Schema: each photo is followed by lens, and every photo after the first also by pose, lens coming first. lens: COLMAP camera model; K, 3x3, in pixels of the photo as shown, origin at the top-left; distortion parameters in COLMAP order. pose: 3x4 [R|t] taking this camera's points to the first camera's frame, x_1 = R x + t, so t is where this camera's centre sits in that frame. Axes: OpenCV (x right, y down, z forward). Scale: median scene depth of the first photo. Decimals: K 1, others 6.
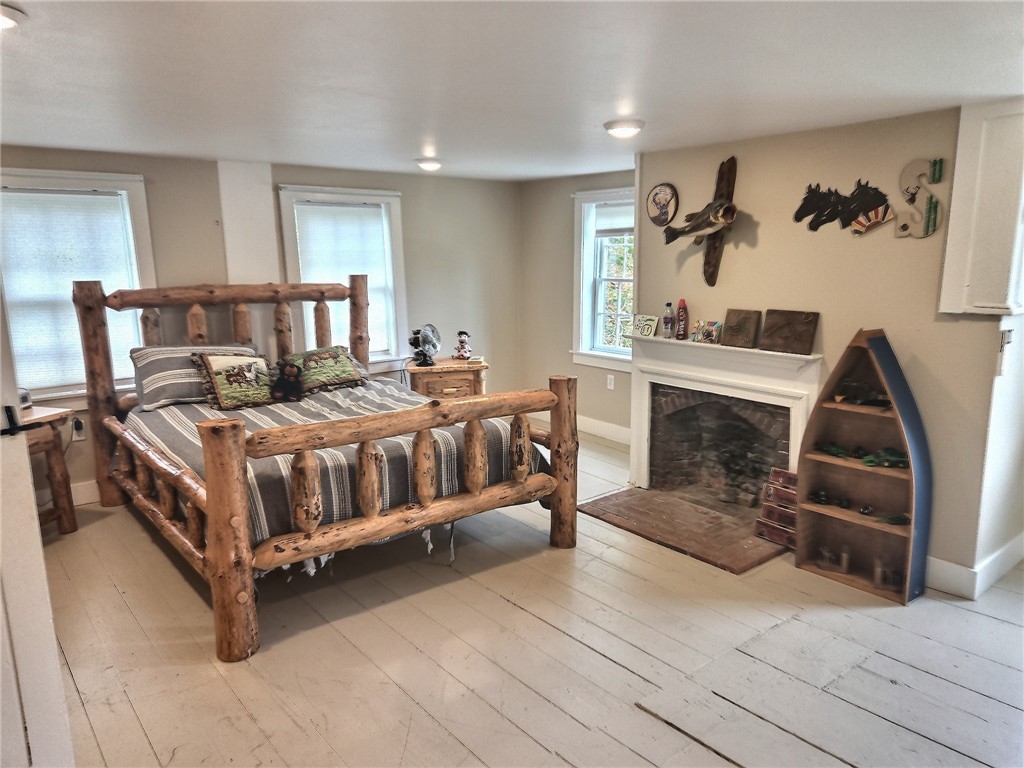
lens RADIAL K [[697.6, 0, 512.0], [0, 697.6, 384.0], [0, 0, 1]] dist [0.054384, -0.051243]
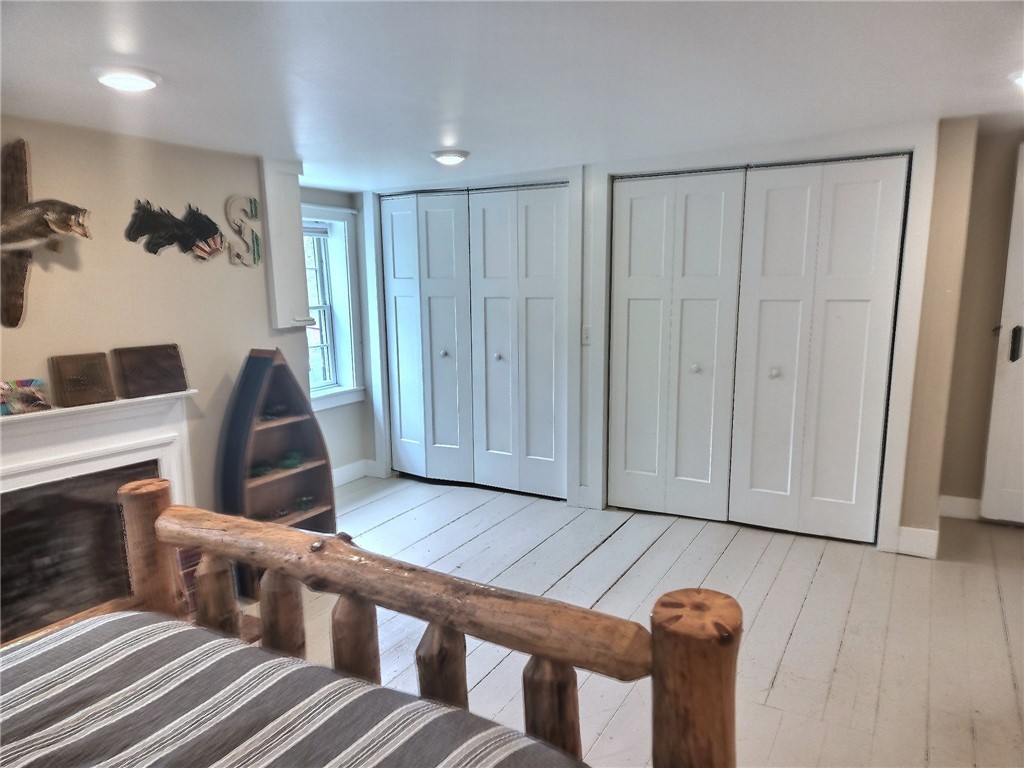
lens RADIAL K [[697.6, 0, 512.0], [0, 697.6, 384.0], [0, 0, 1]] dist [0.054384, -0.051243]
pose [[-0.326711, -0.122710, 0.937124, -0.572135], [0.192143, 0.962205, 0.192981, -0.145446], [-0.925387, 0.243111, -0.290785, 0.887214]]
